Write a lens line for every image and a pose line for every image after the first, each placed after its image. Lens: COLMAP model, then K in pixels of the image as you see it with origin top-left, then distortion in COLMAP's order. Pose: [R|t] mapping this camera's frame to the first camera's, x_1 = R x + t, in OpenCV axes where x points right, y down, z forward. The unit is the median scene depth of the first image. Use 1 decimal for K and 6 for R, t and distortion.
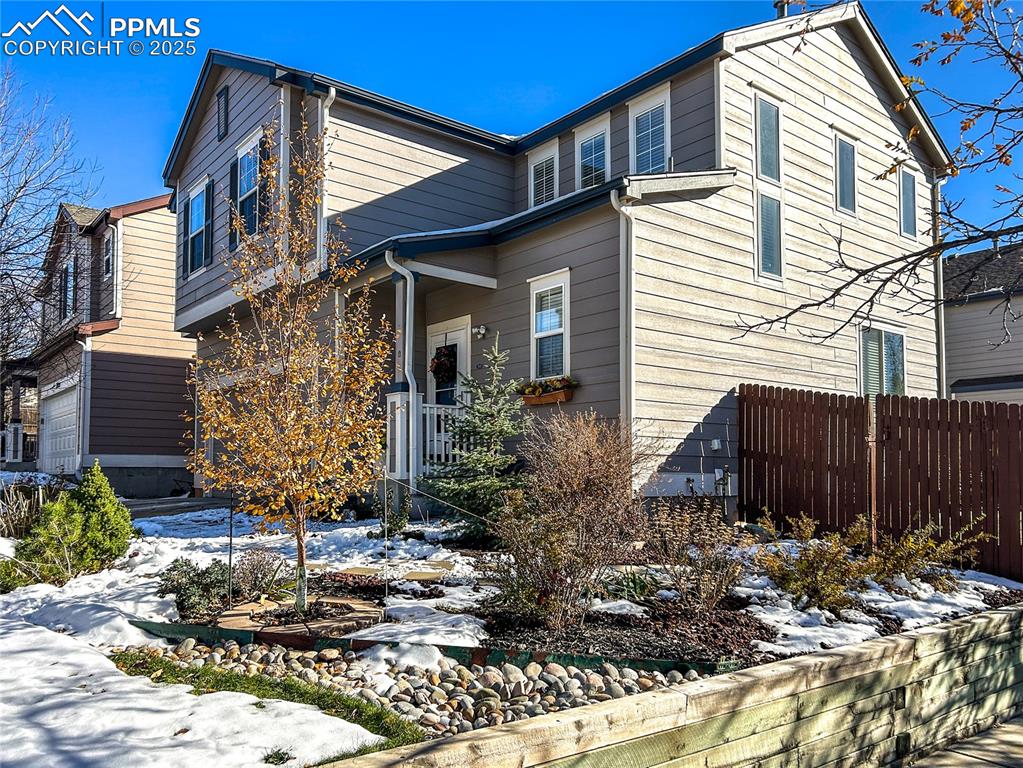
lens RADIAL K [[790.3, 0, 509.2], [0, 790.3, 375.1], [0, 0, 1]] dist [0.009838, 0.001942]
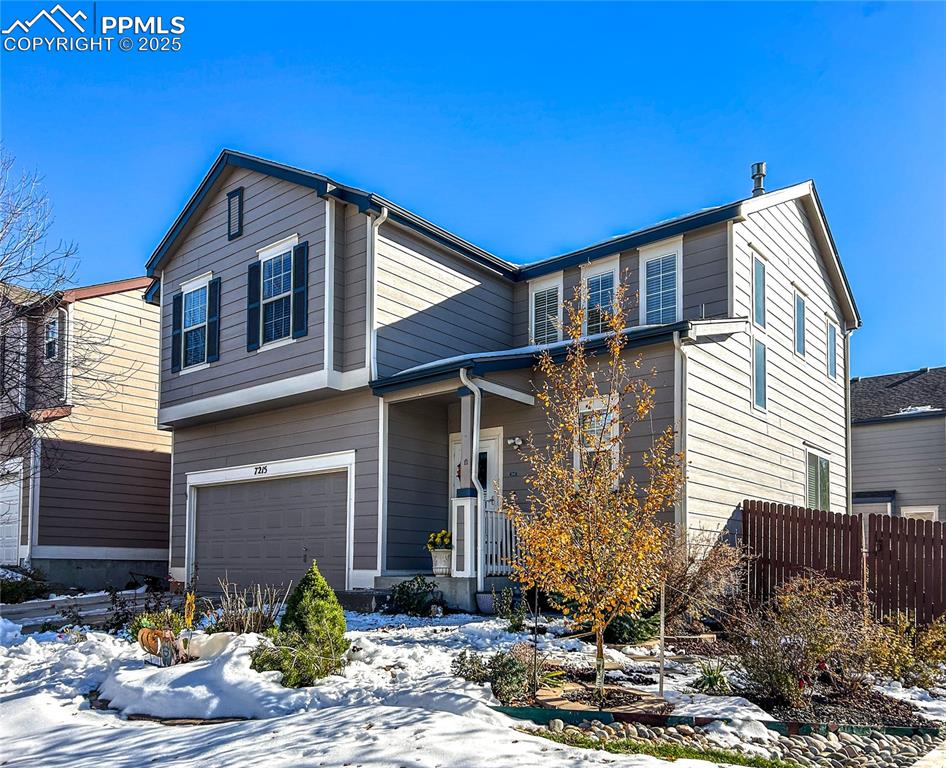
lens RADIAL K [[770.6, 0, 453.7], [0, 770.6, 463.8], [0, 0, 1]] dist [0.042006, -0.048151]
pose [[0.977868, 0.040797, 0.205206, -0.332065], [-0.039140, 0.999160, -0.012127, -0.010152], [-0.205529, 0.003827, 0.978644, -0.036249]]
